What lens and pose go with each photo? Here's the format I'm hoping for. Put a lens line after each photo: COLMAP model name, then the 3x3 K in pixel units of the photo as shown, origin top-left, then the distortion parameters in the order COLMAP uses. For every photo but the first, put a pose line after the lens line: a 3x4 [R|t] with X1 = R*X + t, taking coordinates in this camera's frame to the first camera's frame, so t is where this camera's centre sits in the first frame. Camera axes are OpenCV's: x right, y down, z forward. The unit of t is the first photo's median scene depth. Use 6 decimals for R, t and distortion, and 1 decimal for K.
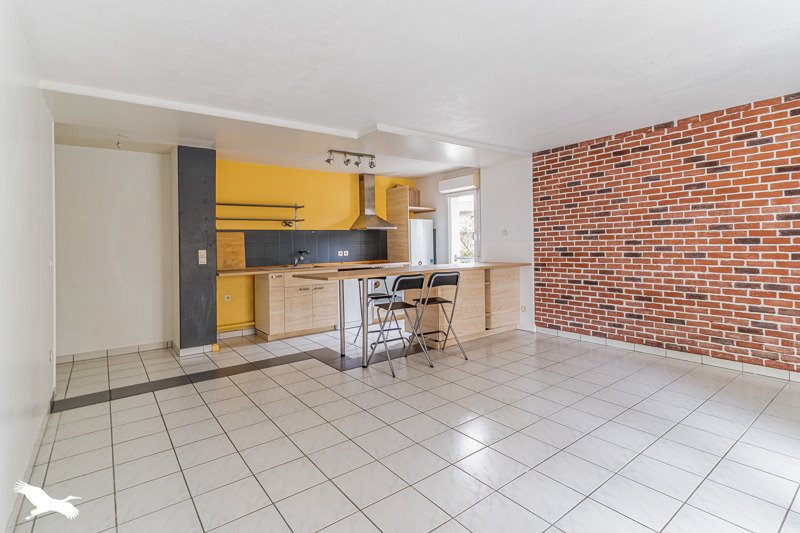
lens RADIAL K [[390.5, 0, 394.7], [0, 390.5, 243.0], [0, 0, 1]] dist [0.000816, -0.000512]
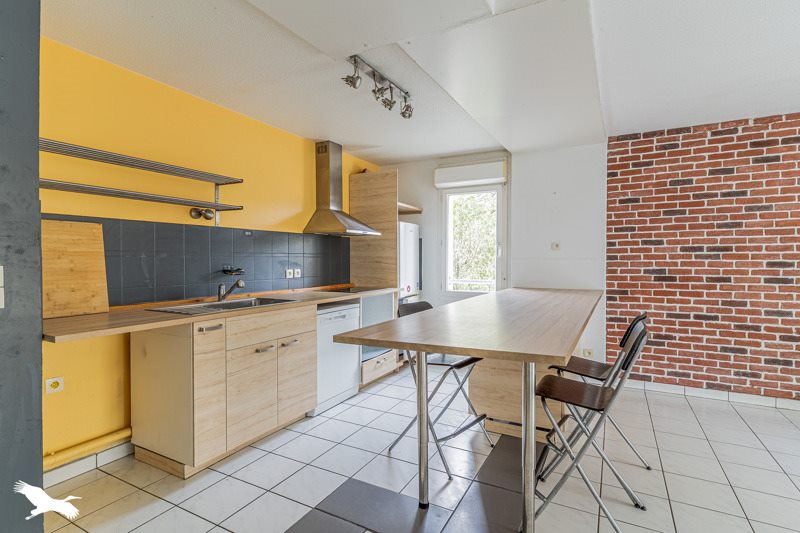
lens RADIAL K [[390.5, 0, 403.8], [0, 390.5, 267.1], [0, 0, 1]] dist [0.000816, -0.000512]
pose [[0.901611, 0.012360, 0.432372, -0.303228], [-0.021075, 0.999660, 0.015370, 0.006247], [-0.432035, -0.022970, 0.901564, 0.525621]]
